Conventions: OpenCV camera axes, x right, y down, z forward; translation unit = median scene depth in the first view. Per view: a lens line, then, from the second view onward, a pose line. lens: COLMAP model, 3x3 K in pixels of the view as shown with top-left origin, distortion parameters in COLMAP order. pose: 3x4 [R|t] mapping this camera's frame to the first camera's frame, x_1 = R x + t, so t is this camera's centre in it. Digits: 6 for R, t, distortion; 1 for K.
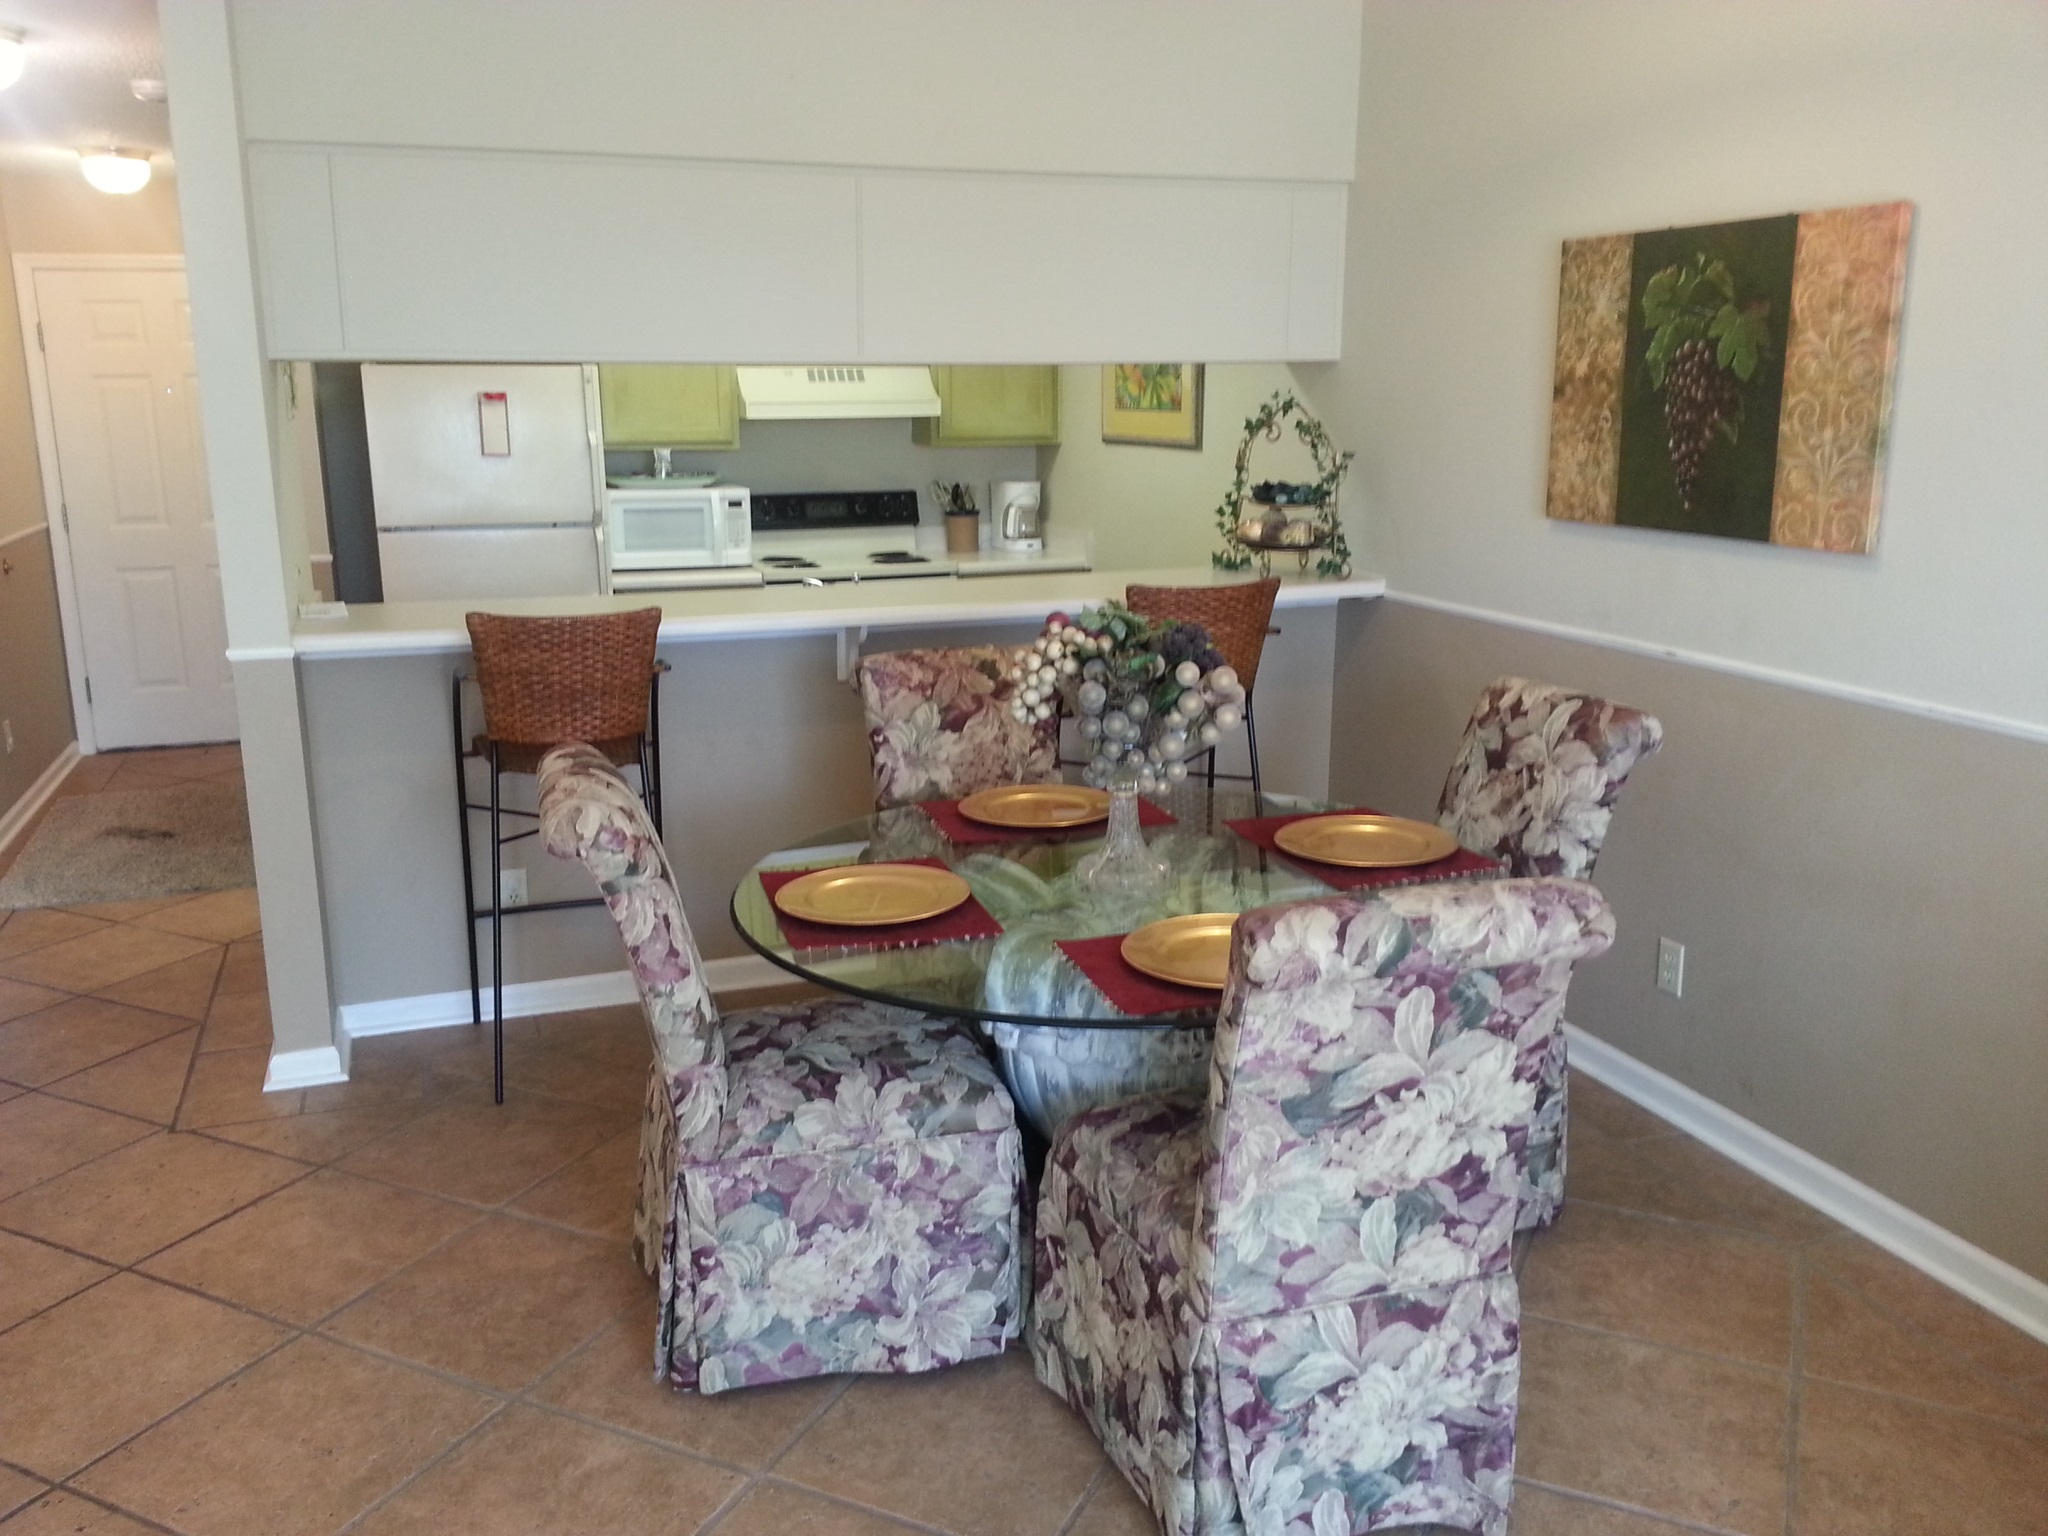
lens RADIAL K [[1650.3, 0, 1010.8], [0, 1650.3, 780.8], [0, 0, 1]] dist [0.122176, -0.218468]
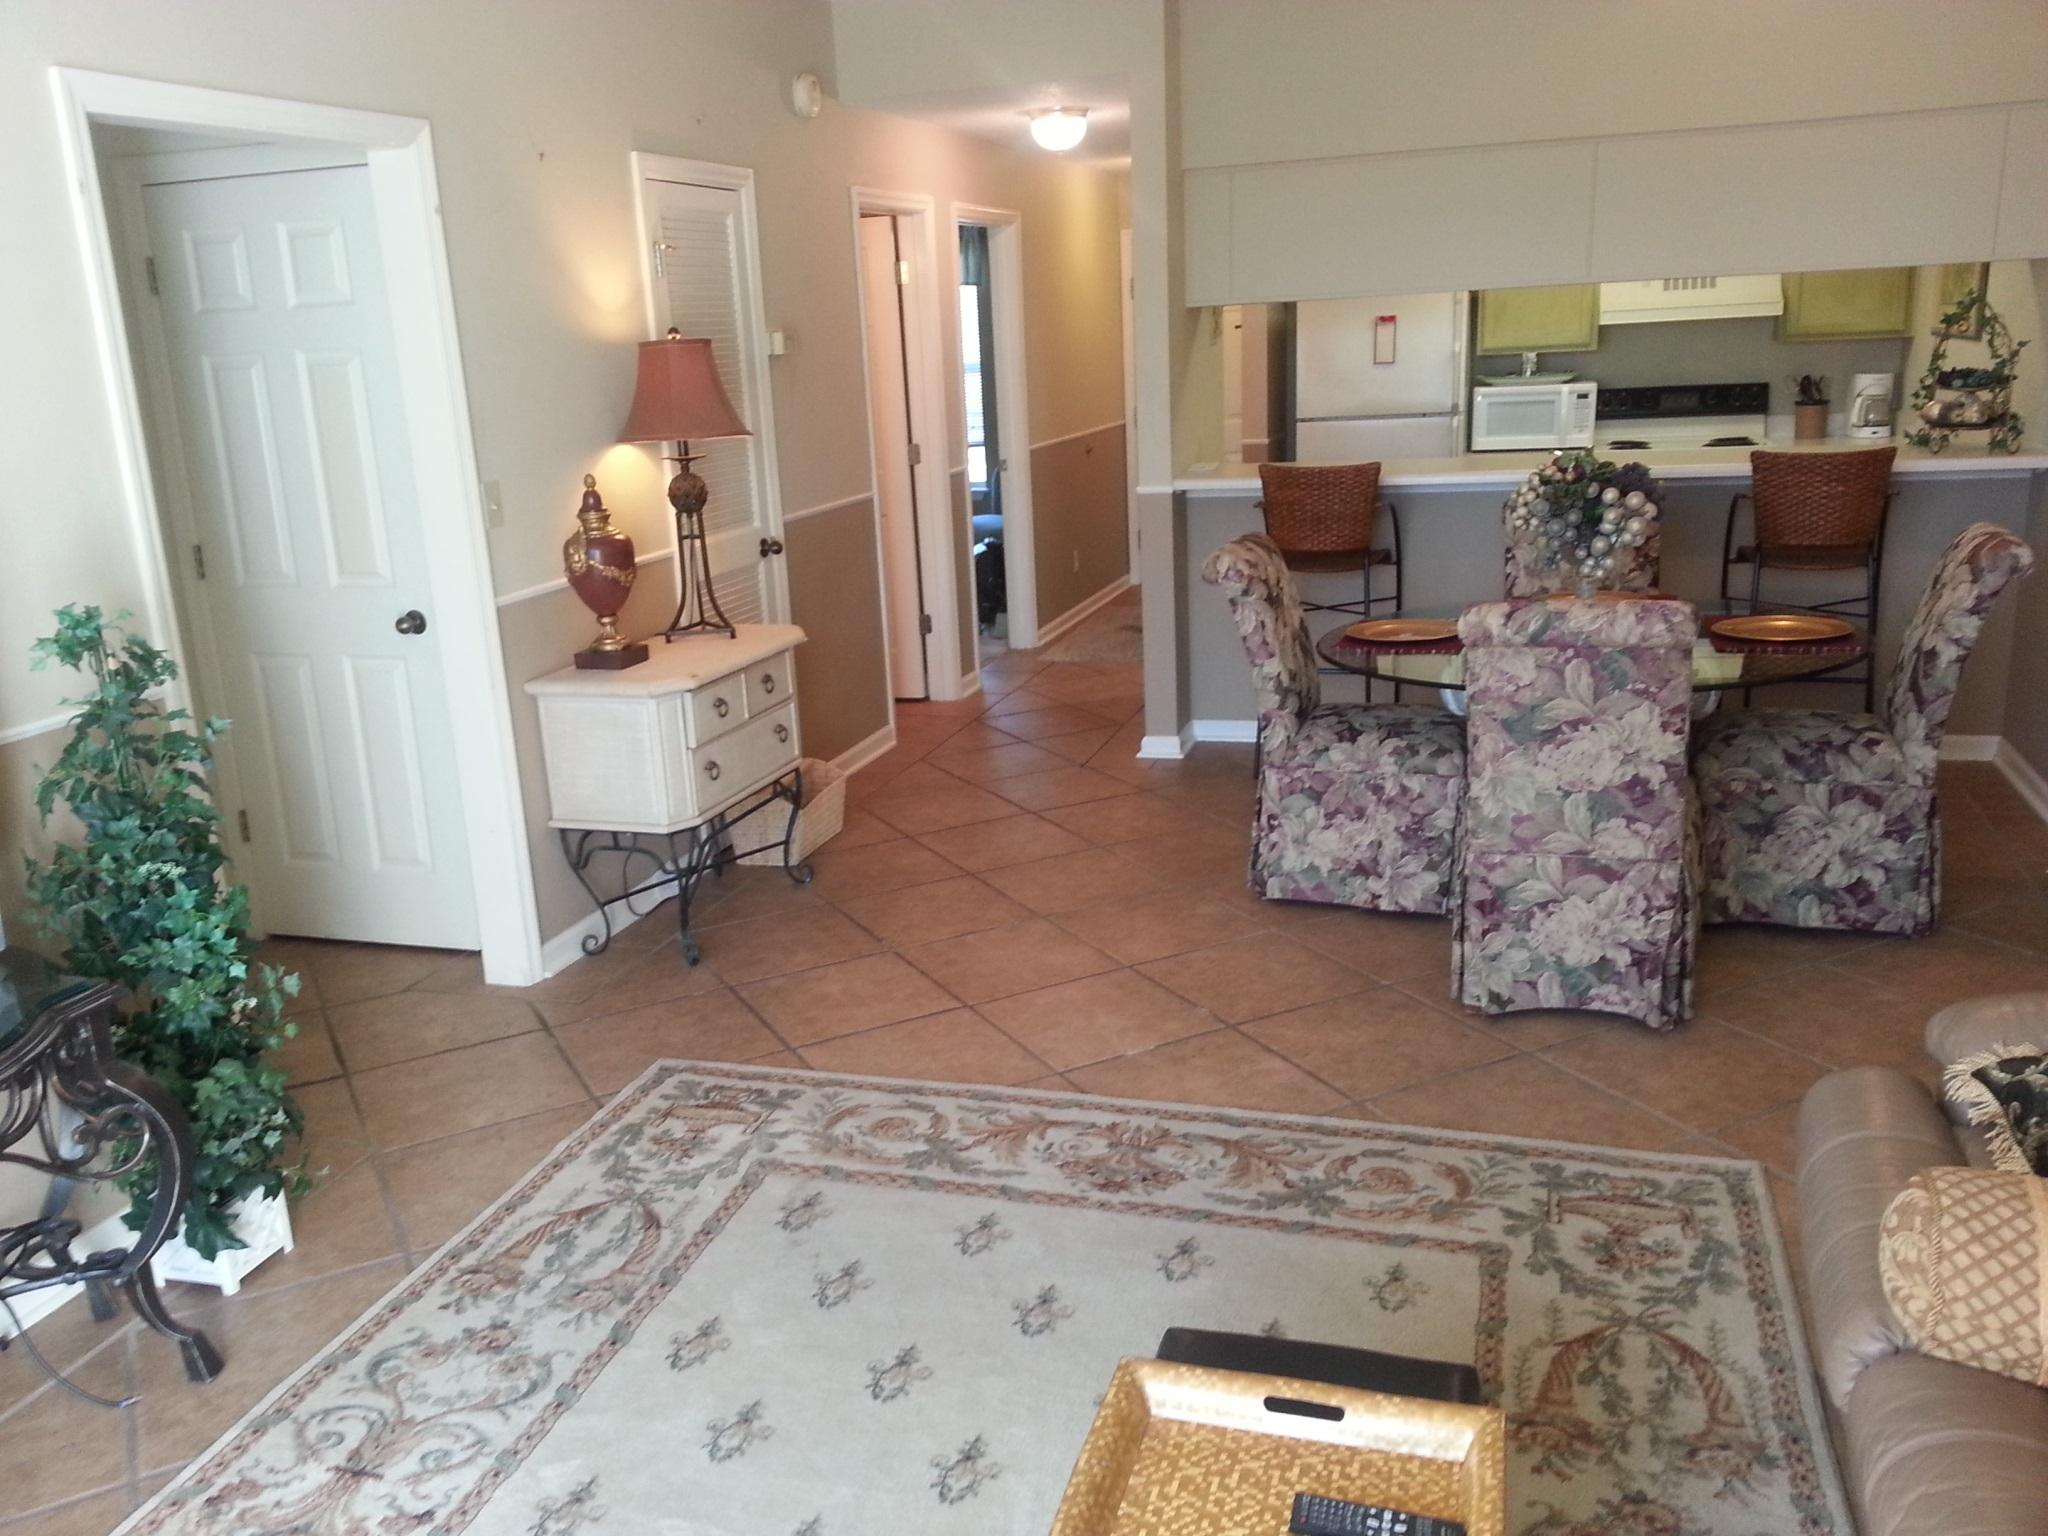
lens RADIAL K [[1650.3, 0, 1010.8], [0, 1650.3, 780.8], [0, 0, 1]] dist [0.122176, -0.218468]
pose [[0.799228, 0.125663, -0.587744, 0.621382], [-0.095117, 0.992020, 0.082757, 0.124198], [0.593454, -0.010237, 0.804803, -0.581354]]
